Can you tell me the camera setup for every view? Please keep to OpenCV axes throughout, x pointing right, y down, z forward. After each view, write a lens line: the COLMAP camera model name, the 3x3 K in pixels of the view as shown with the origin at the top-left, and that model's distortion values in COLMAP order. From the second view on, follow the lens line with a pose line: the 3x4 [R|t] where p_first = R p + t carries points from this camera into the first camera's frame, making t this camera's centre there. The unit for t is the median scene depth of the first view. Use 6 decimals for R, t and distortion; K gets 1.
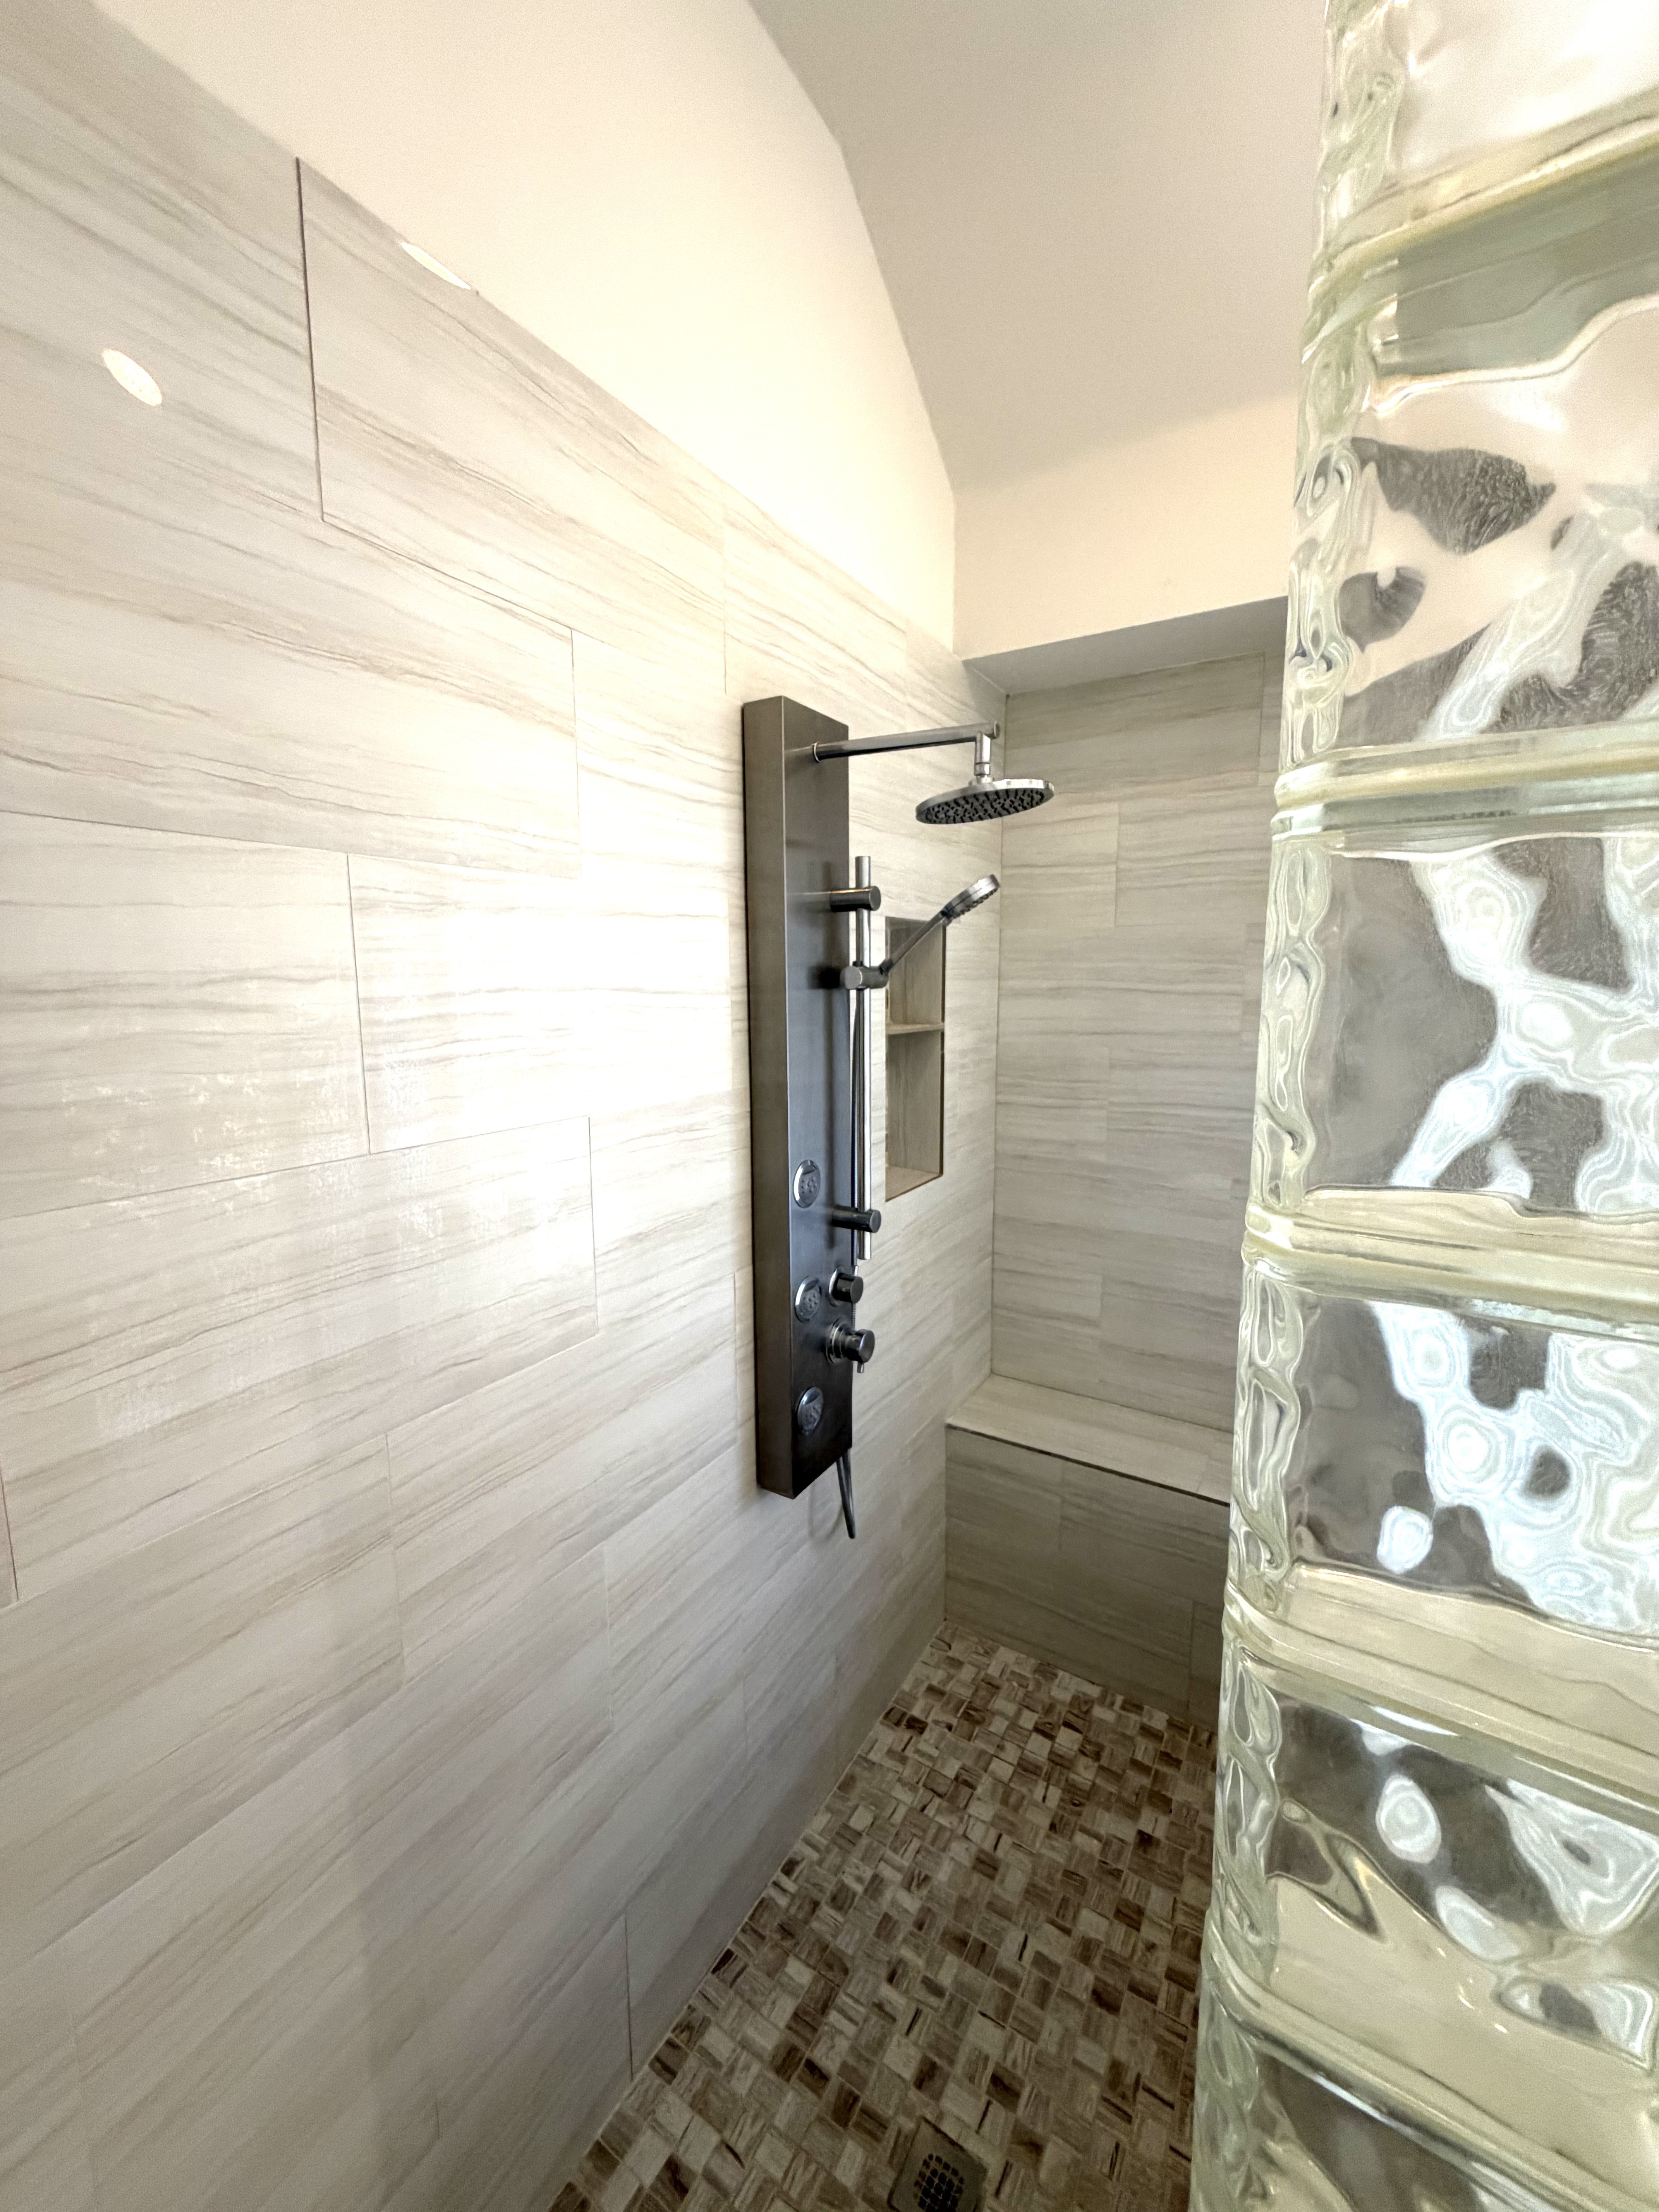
lens RADIAL K [[896.1, 0, 829.5], [0, 896.1, 1106.0], [0, 0, 1]] dist [-0.000713, 0.000331]
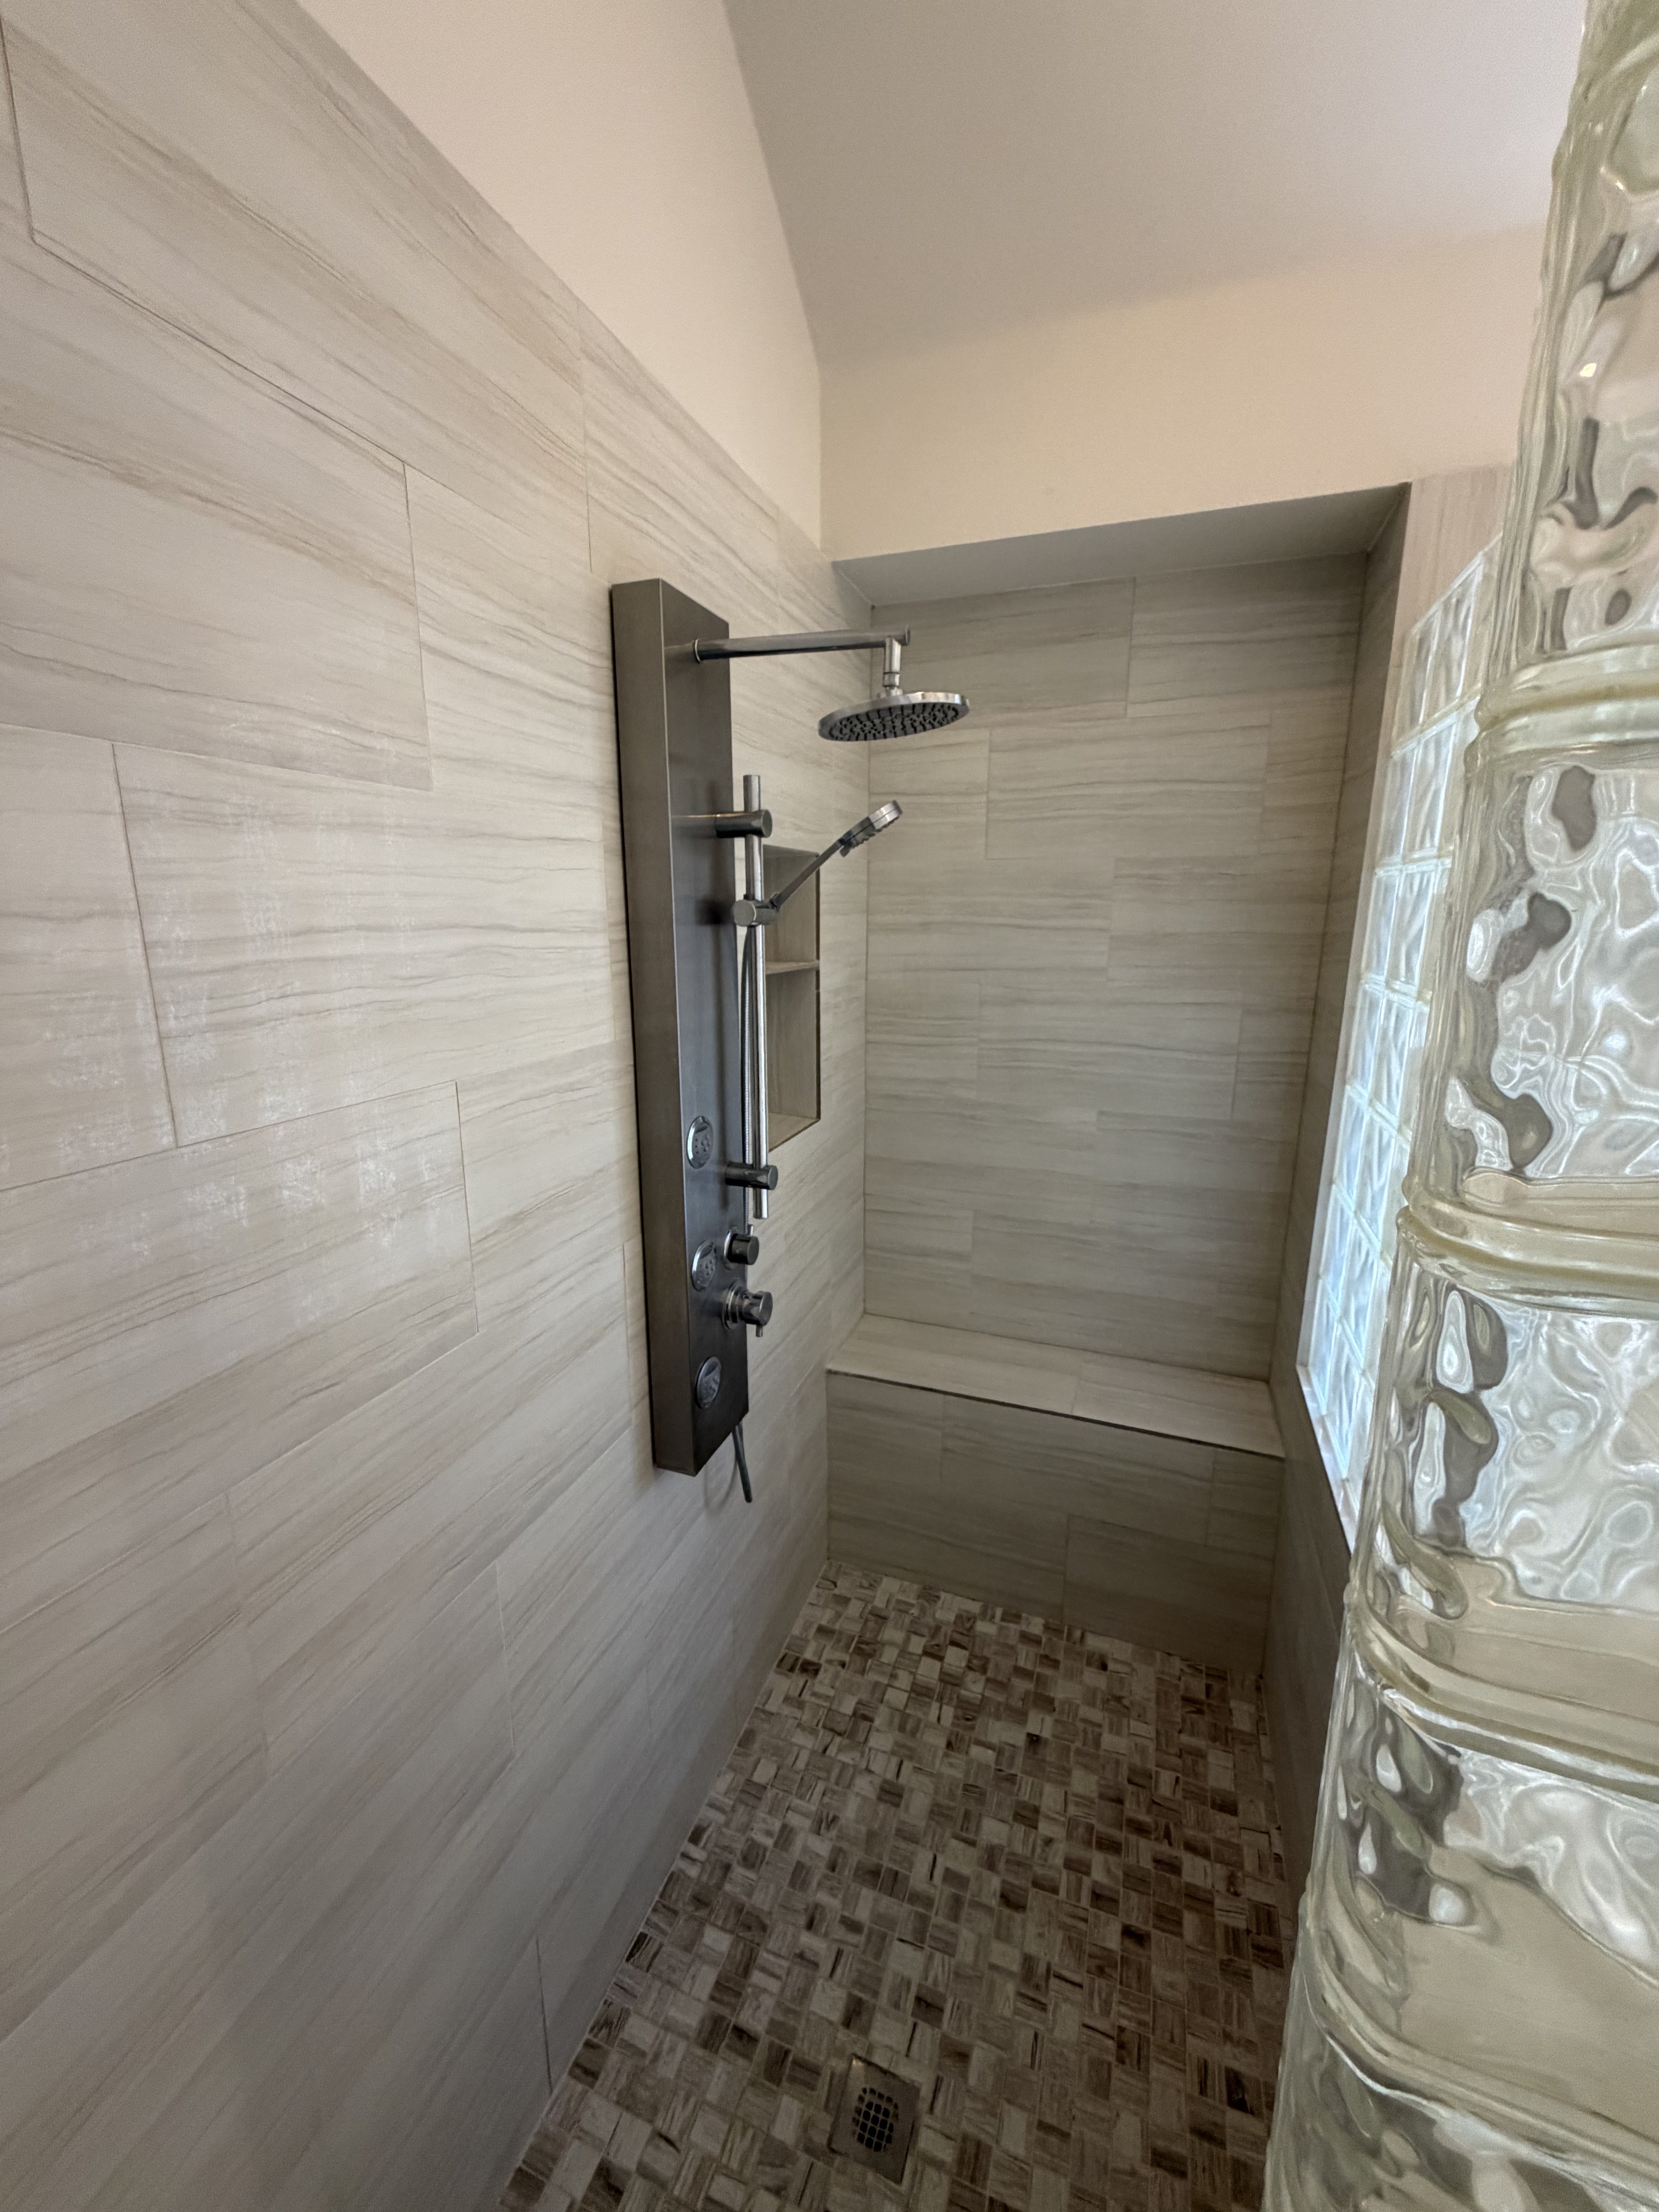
lens RADIAL K [[889.6, 0, 829.5], [0, 889.6, 1106.0], [0, 0, 1]] dist [0.000635, -0.000181]
pose [[0.979293, -0.039186, 0.198621, -0.071290], [0.023984, 0.996635, 0.078374, -0.016744], [-0.201024, -0.071987, 0.976938, 0.088940]]
